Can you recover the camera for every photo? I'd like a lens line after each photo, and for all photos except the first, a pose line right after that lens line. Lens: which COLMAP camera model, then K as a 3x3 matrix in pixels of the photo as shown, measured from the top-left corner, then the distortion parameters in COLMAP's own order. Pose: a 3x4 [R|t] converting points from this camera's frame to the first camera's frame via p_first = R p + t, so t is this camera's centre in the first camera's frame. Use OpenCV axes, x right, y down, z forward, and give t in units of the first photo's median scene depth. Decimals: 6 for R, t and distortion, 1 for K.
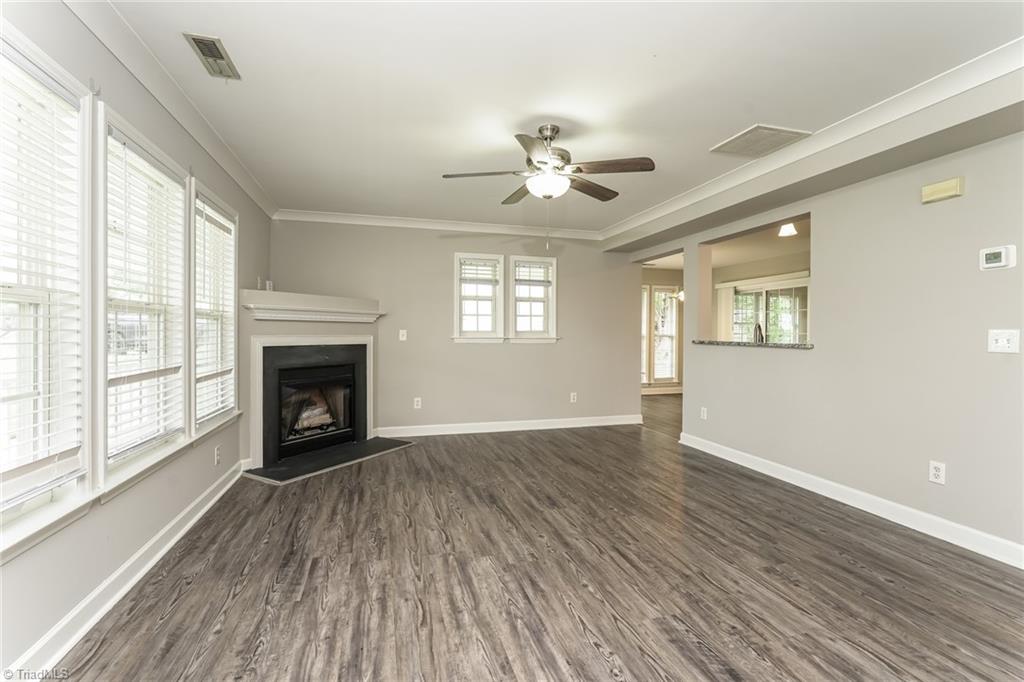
lens RADIAL K [[460.0, 0, 511.4], [0, 460.0, 334.7], [0, 0, 1]] dist [-0.023473, 0.010208]
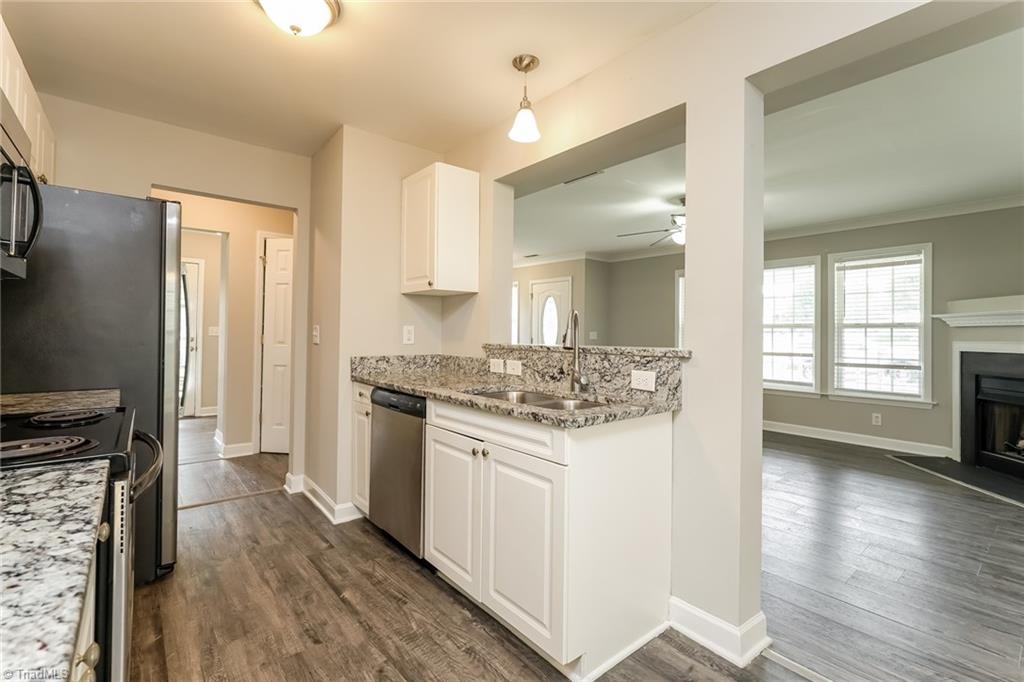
lens RADIAL K [[458.6, 0, 514.0], [0, 458.6, 327.7], [0, 0, 1]] dist [-0.002669, -0.000154]
pose [[-0.915648, -0.019716, -0.401498, 1.146924], [-0.016740, 0.999800, -0.010918, -0.001358], [0.401633, -0.003276, -0.915795, 2.066531]]
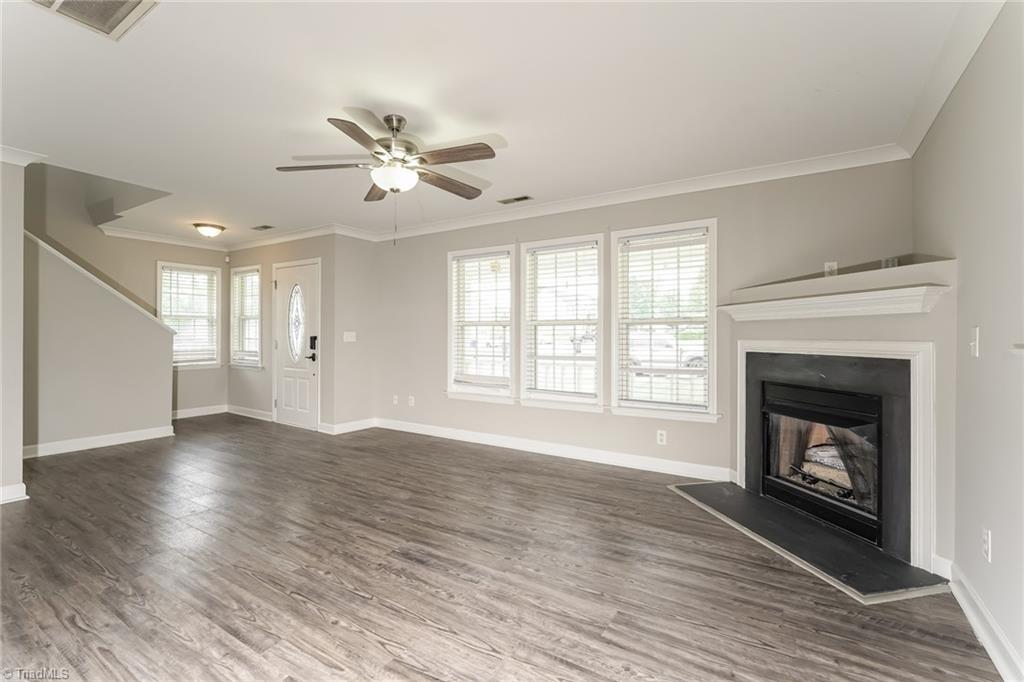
lens RADIAL K [[460.0, 0, 511.4], [0, 460.0, 334.7], [0, 0, 1]] dist [-0.023473, 0.010208]
pose [[-0.751192, -0.009901, -0.660010, 0.497494], [-0.008908, 0.999949, -0.004862, 0.001027], [0.660024, 0.002227, -0.751241, 1.794347]]
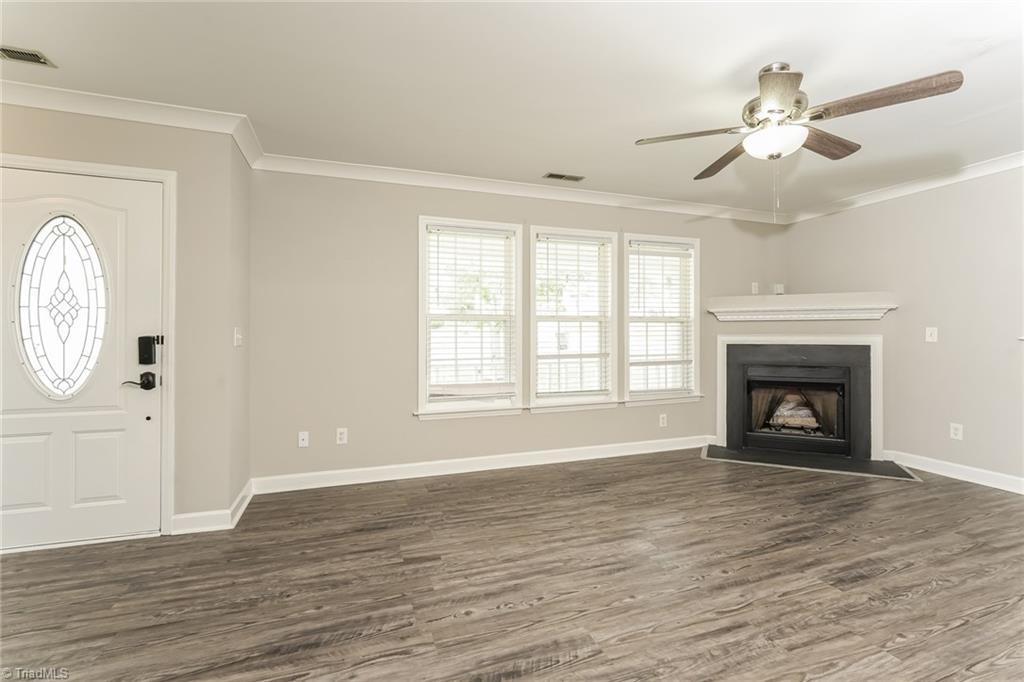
lens RADIAL K [[460.0, 0, 511.4], [0, 460.0, 334.7], [0, 0, 1]] dist [-0.023473, 0.010208]
pose [[0.064361, 0.000460, -0.997927, 0.780113], [0.000065, 1.000000, 0.000465, 0.001594], [0.997927, -0.000095, 0.064361, 0.489964]]
